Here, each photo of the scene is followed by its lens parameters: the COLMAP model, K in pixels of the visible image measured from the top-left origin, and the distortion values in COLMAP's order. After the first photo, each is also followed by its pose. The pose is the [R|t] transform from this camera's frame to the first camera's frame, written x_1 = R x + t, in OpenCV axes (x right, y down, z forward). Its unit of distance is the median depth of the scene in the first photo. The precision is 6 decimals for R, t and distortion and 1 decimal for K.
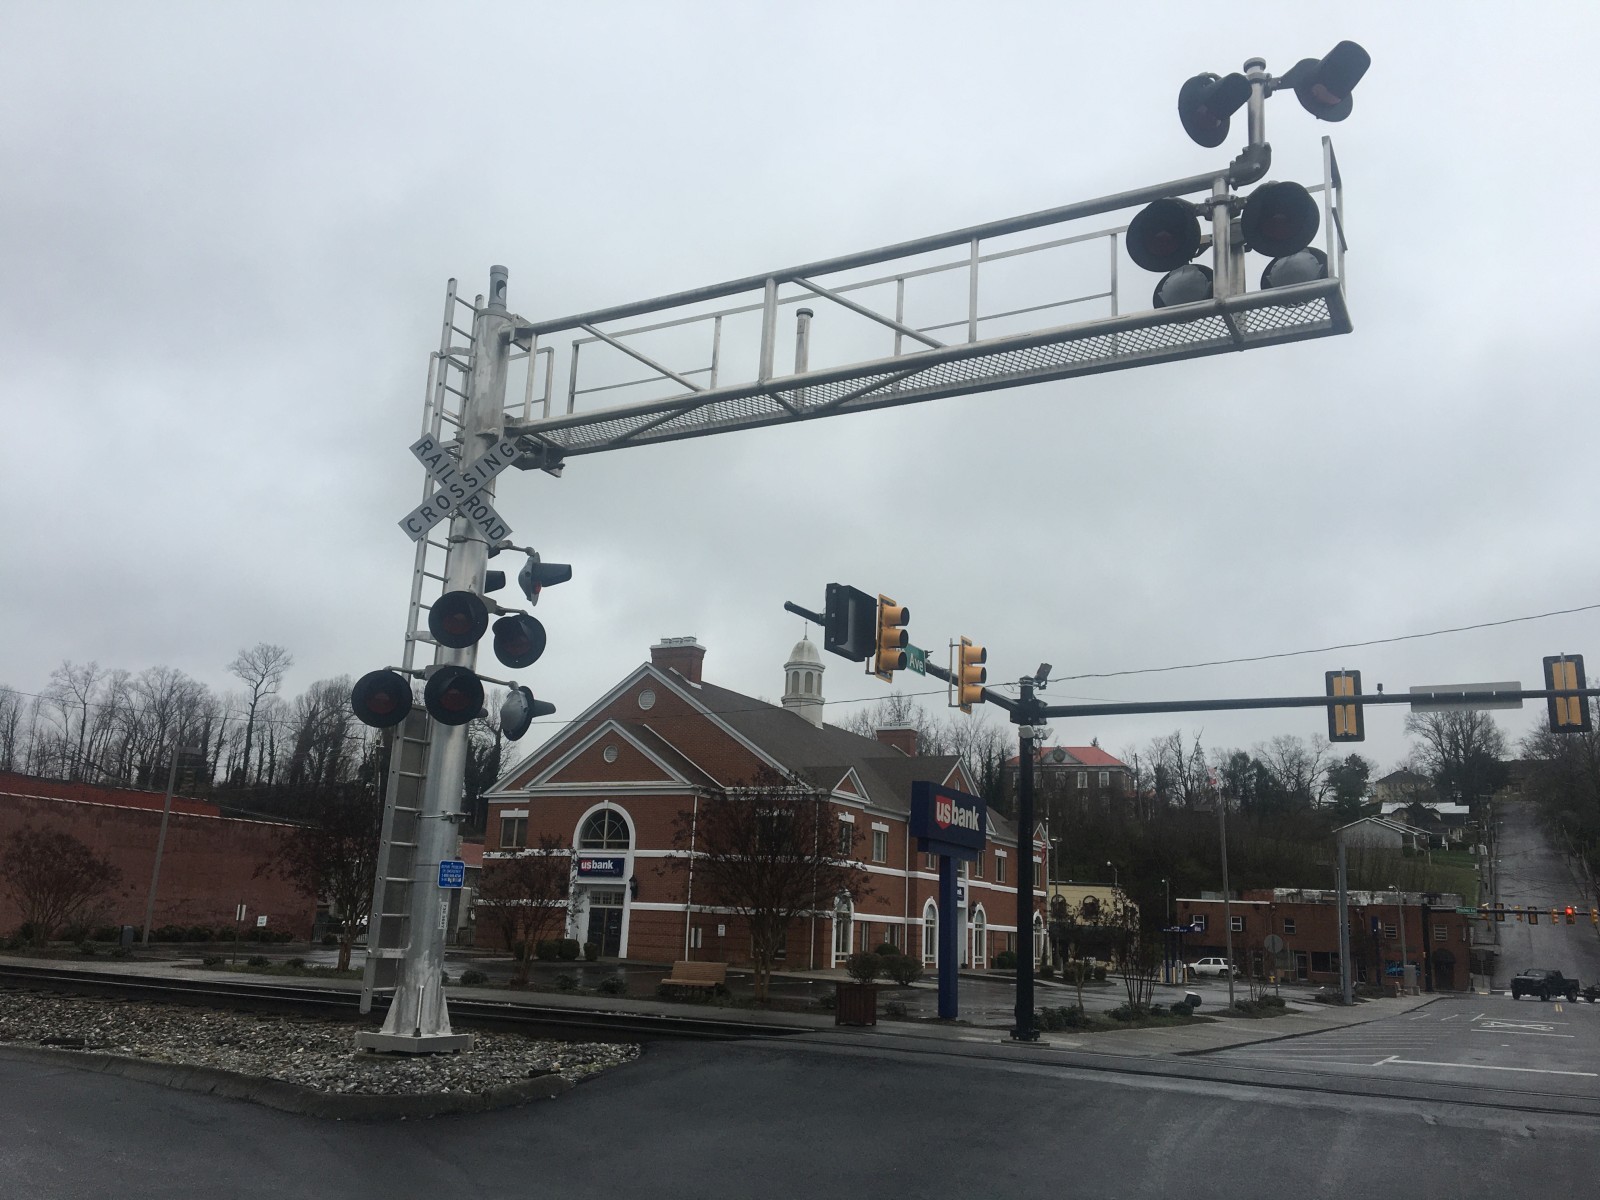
lens RADIAL K [[1336.3, 0, 771.5], [0, 1336.3, 585.5], [0, 0, 1]] dist [0.067504, -0.094768]
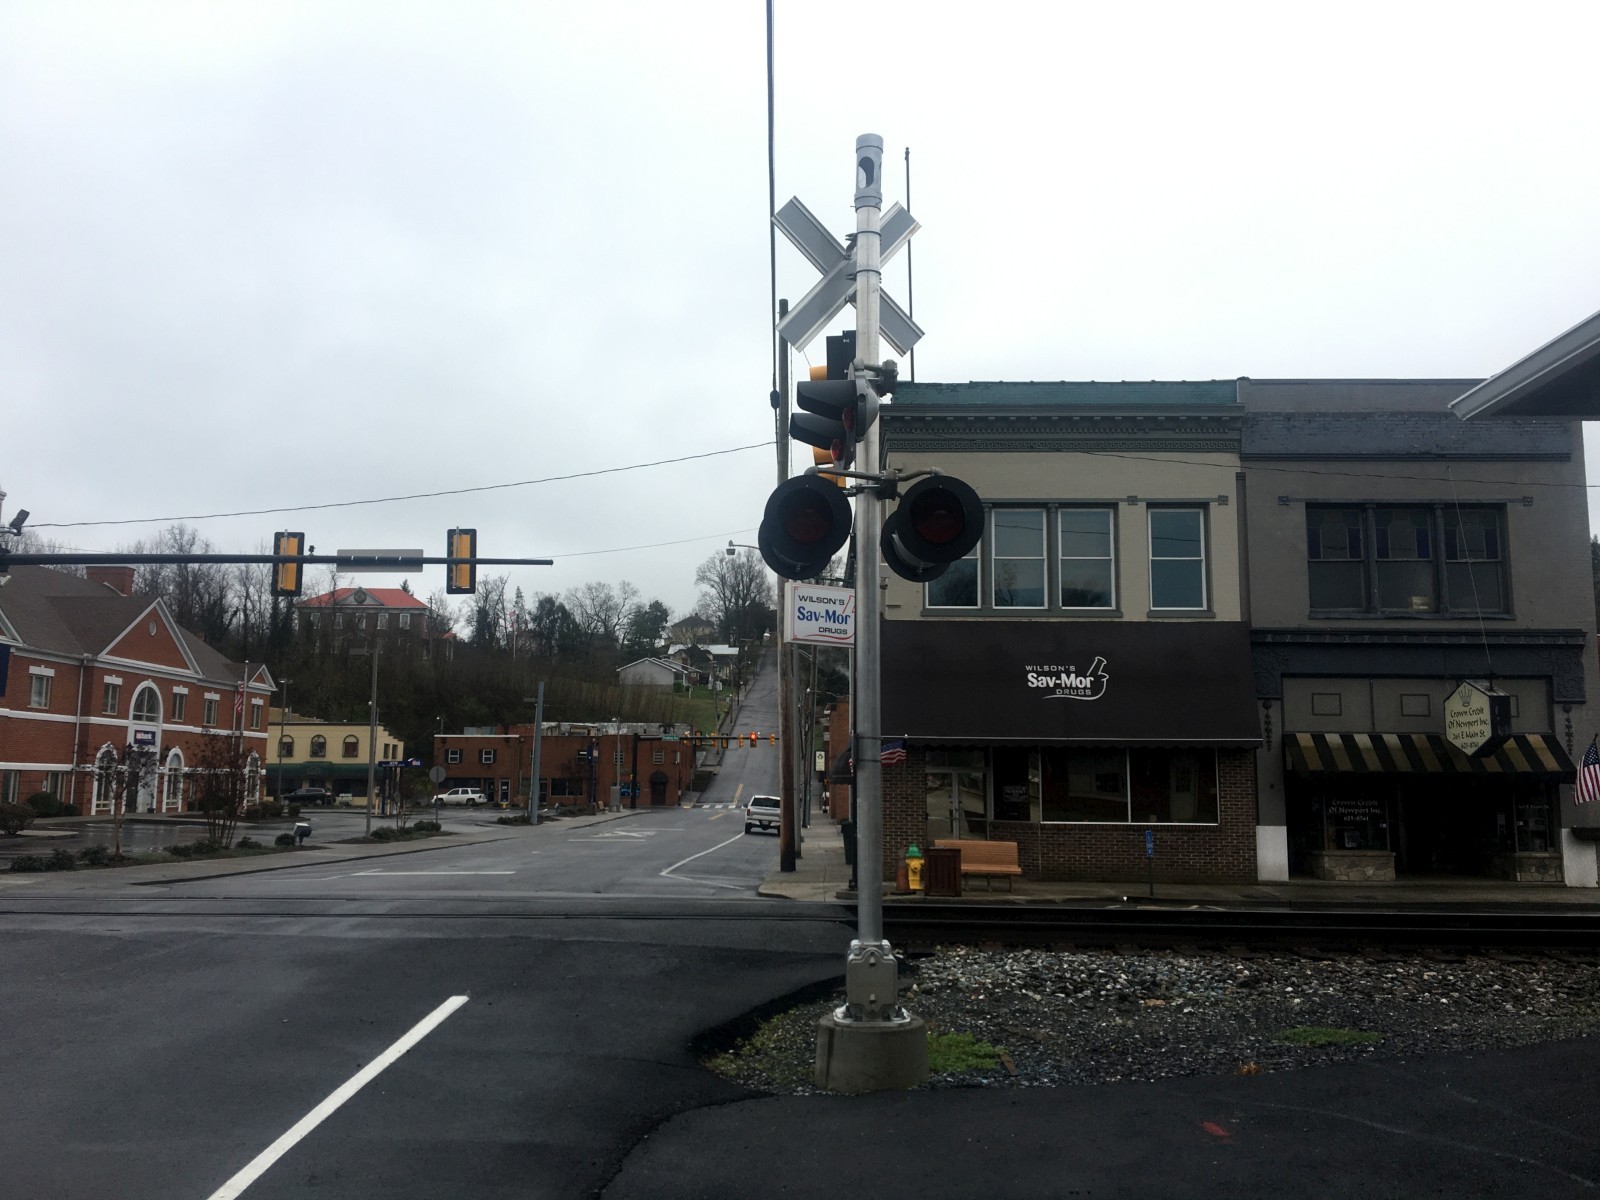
lens RADIAL K [[1336.3, 0, 795.1], [0, 1336.3, 606.6], [0, 0, 1]] dist [0.067504, -0.094768]
pose [[0.882032, 0.021656, 0.470691, 0.104995], [-0.083945, 0.990184, 0.111749, -0.012962], [-0.463651, -0.138079, 0.875192, -0.058854]]
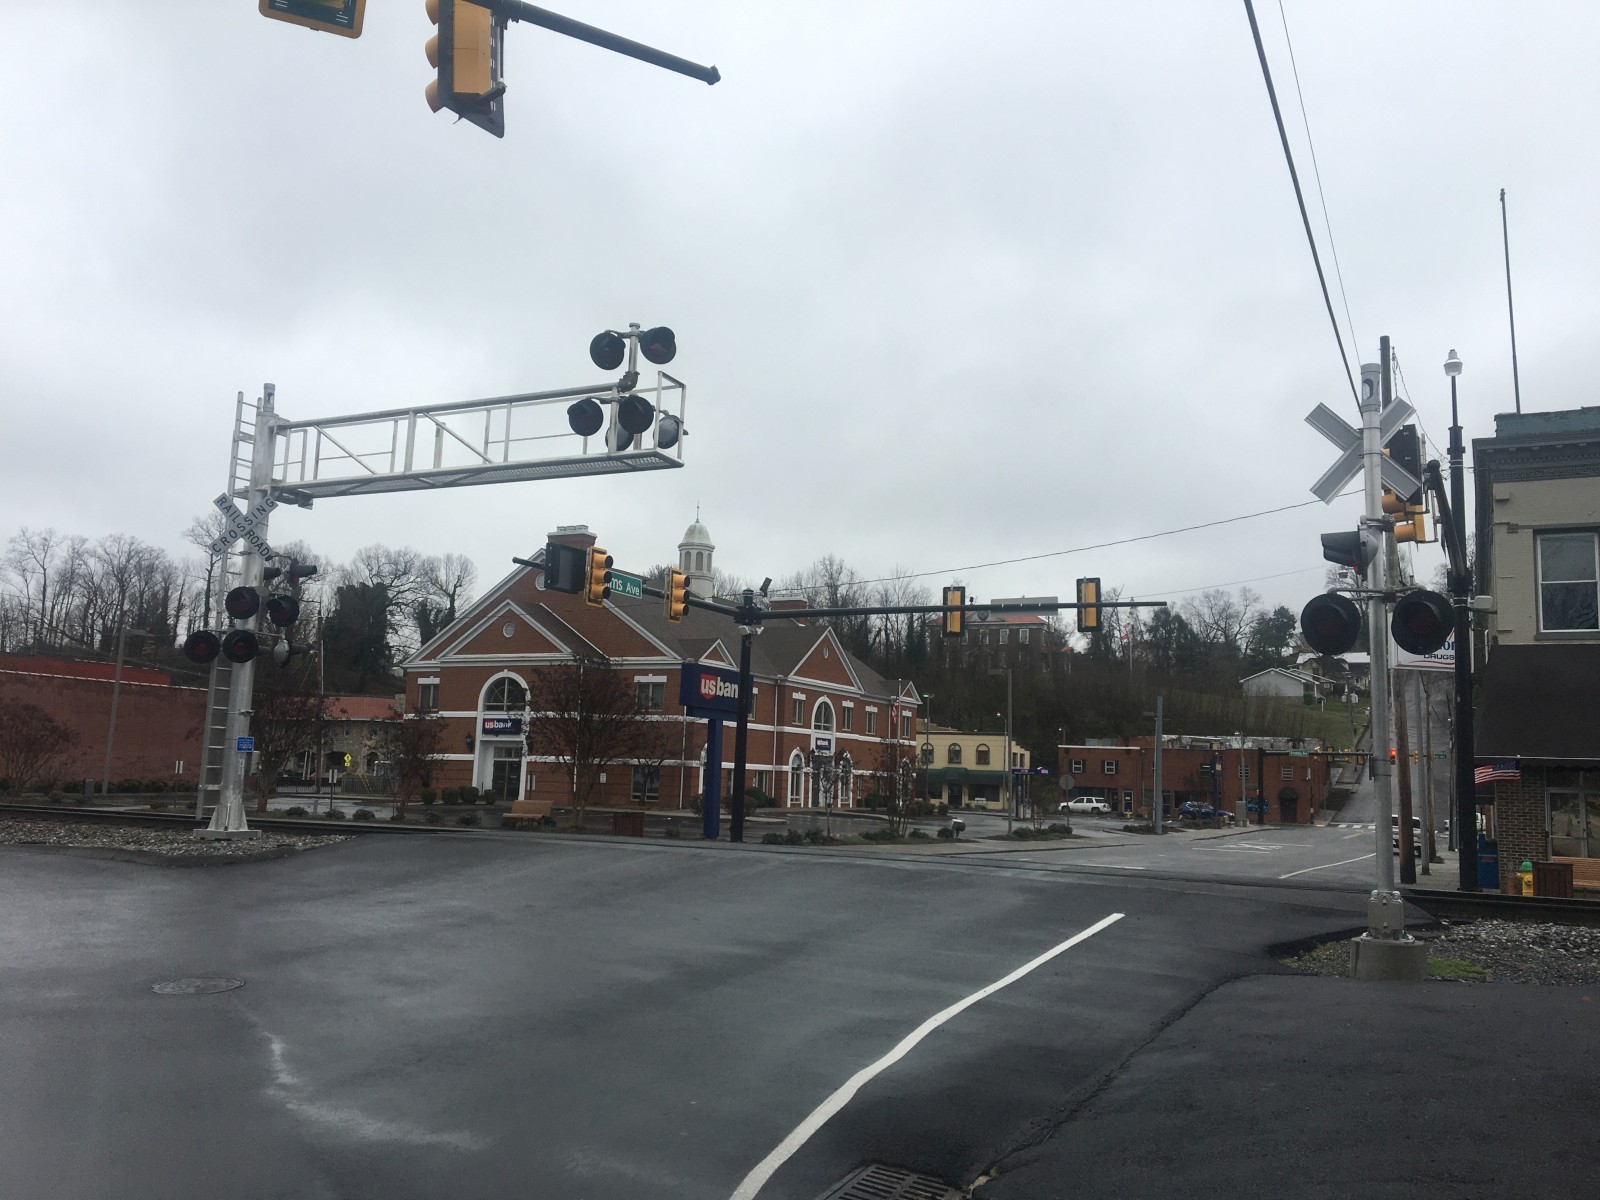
lens RADIAL K [[1336.3, 0, 774.5], [0, 1336.3, 583.2], [0, 0, 1]] dist [0.067504, -0.094768]
pose [[0.999634, -0.007483, 0.025987, 0.077496], [0.004694, 0.994380, 0.105768, -0.034075], [-0.026633, -0.105607, 0.994051, -0.143896]]
